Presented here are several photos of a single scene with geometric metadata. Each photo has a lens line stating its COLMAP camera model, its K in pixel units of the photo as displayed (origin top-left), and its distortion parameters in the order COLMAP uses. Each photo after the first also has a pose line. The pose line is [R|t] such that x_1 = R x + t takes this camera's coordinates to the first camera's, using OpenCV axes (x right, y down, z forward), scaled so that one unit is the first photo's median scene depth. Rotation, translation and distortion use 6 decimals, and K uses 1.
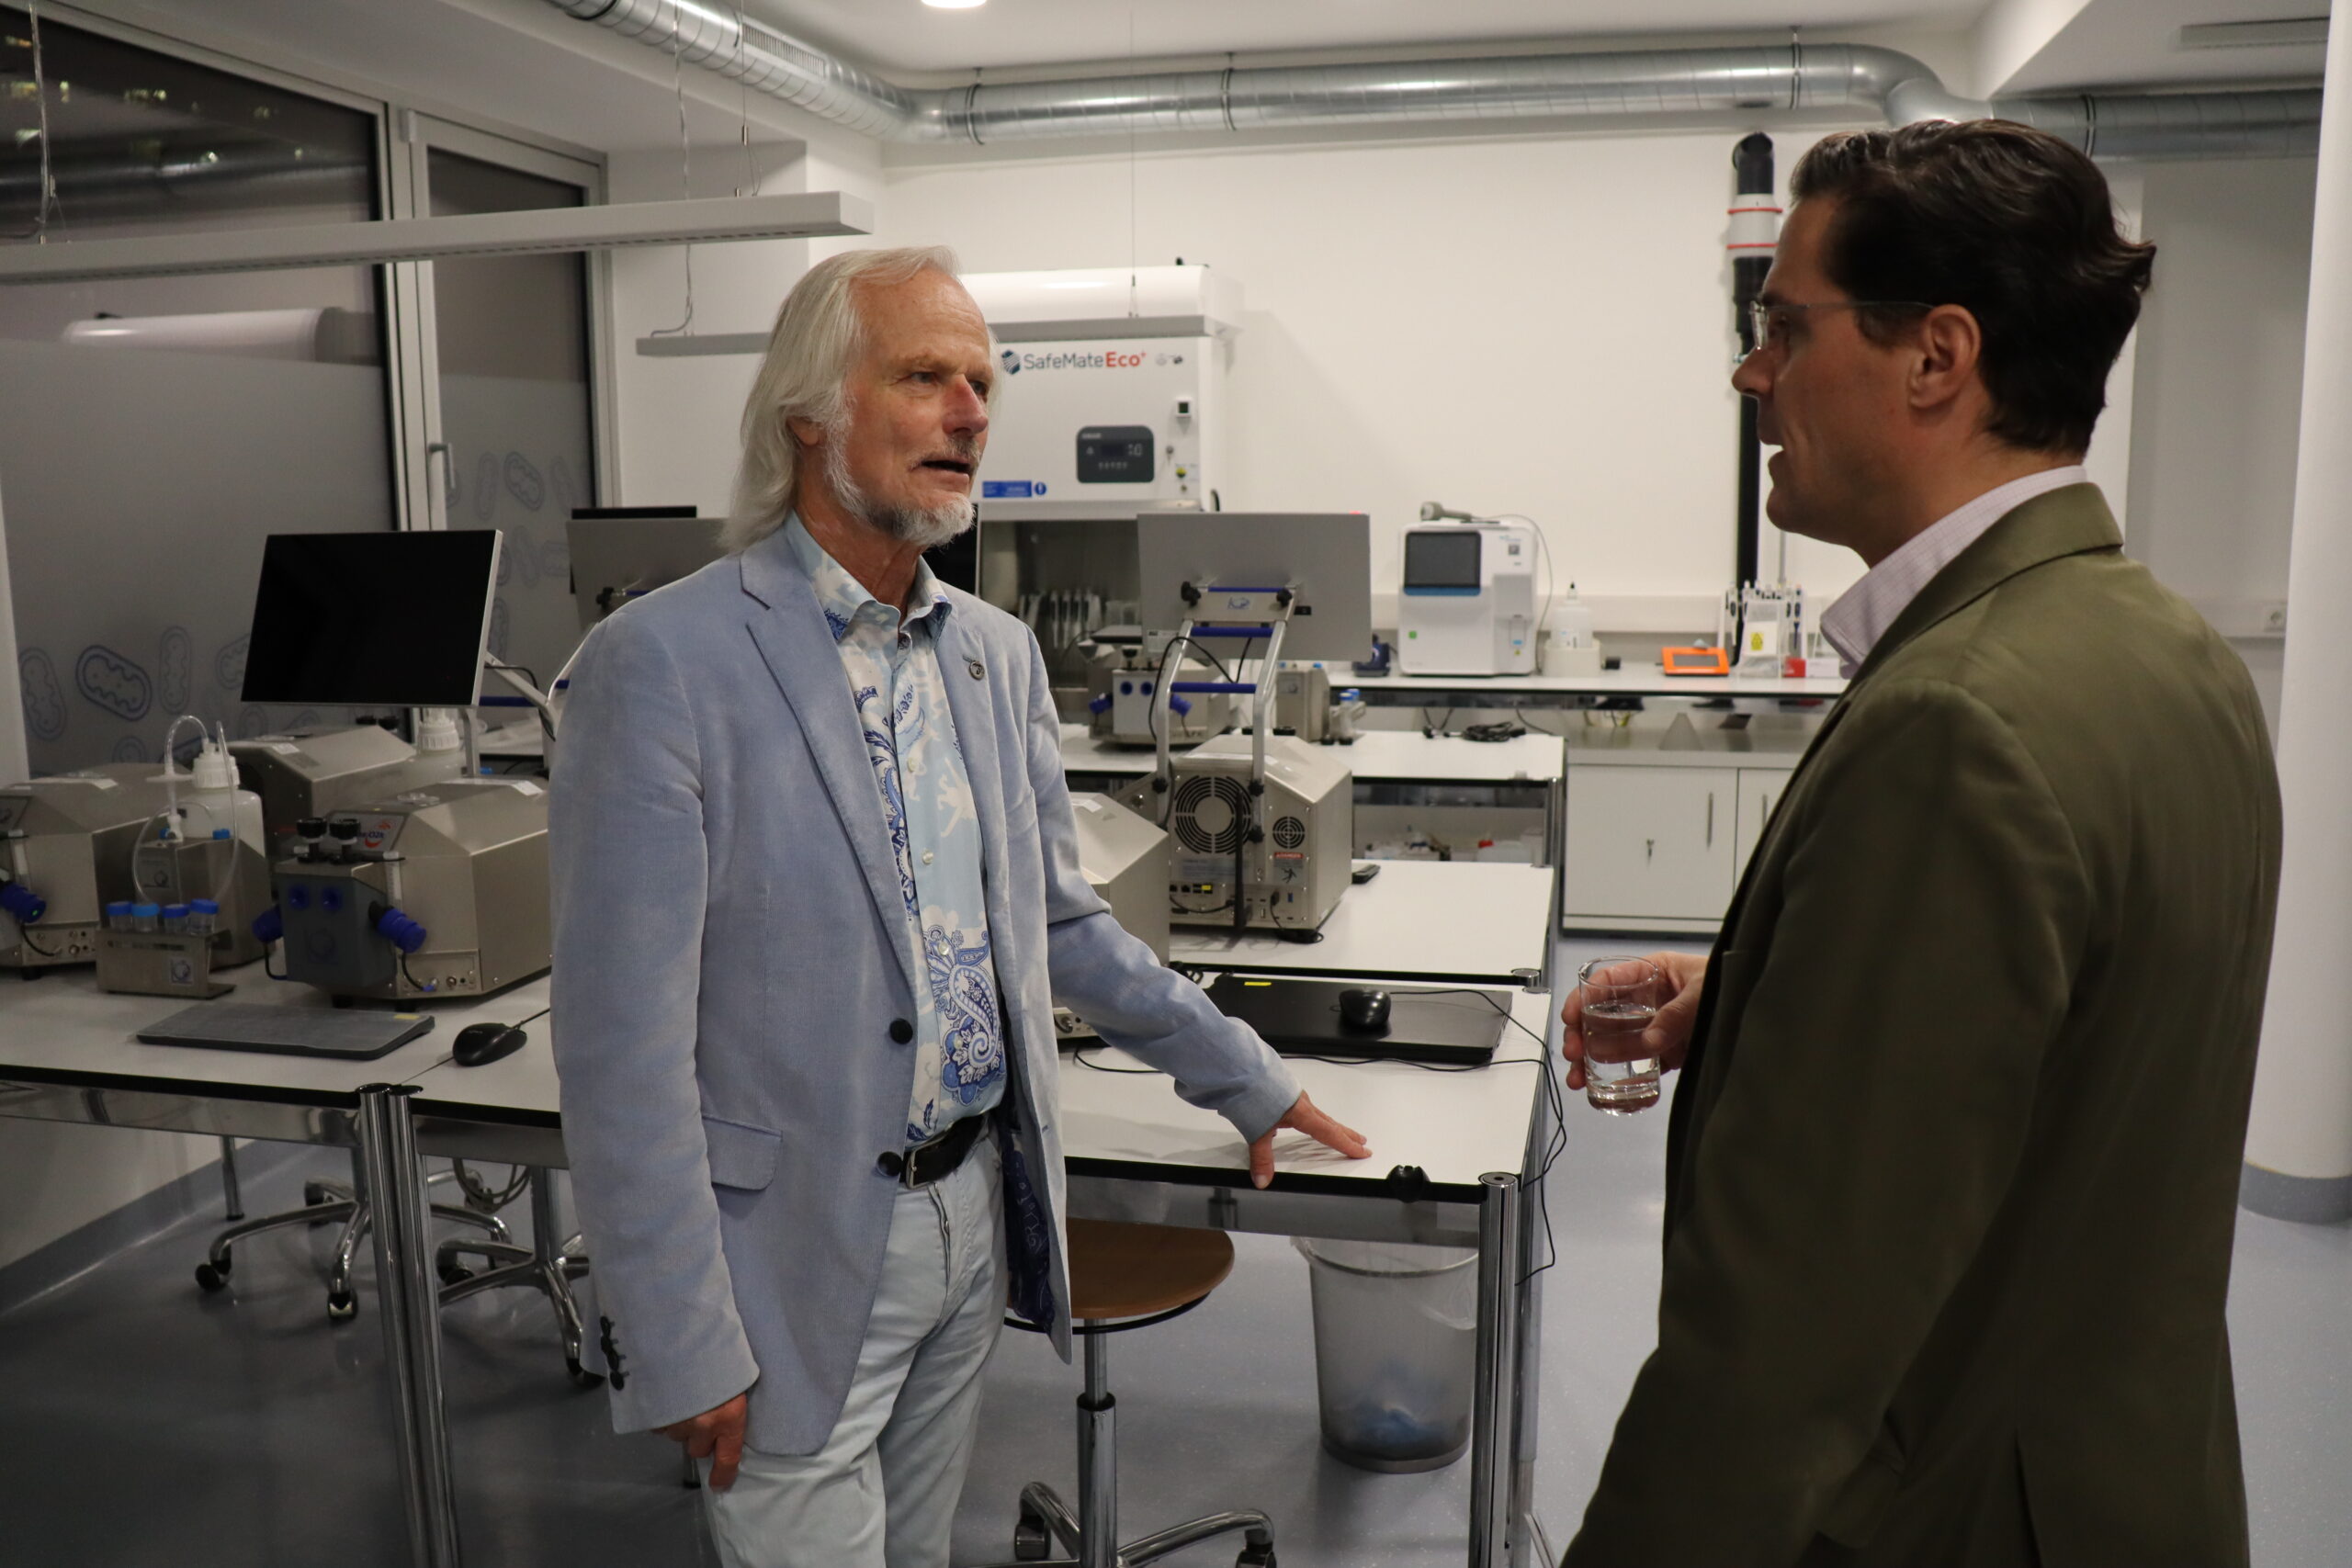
lens RADIAL K [[1915.6, 0, 1176.0], [0, 1915.6, 784.0], [0, 0, 1]] dist [-0.152463, 0.102781]
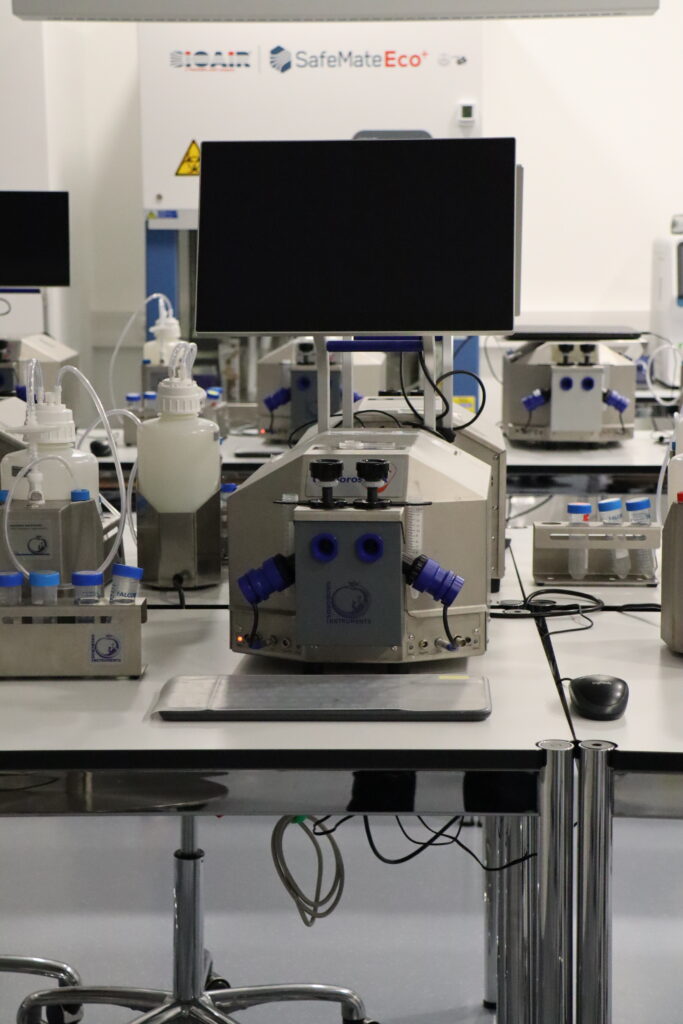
lens RADIAL K [[1912.5, 0, 342.8], [0, 1912.5, 528.0], [0, 0, 1]] dist [0.256793, 0.094454]
pose [[0.981230, -0.020145, 0.191786, -0.252918], [0.022459, 0.999699, -0.009897, 0.024112], [-0.191529, 0.014019, 0.981387, 0.040925]]
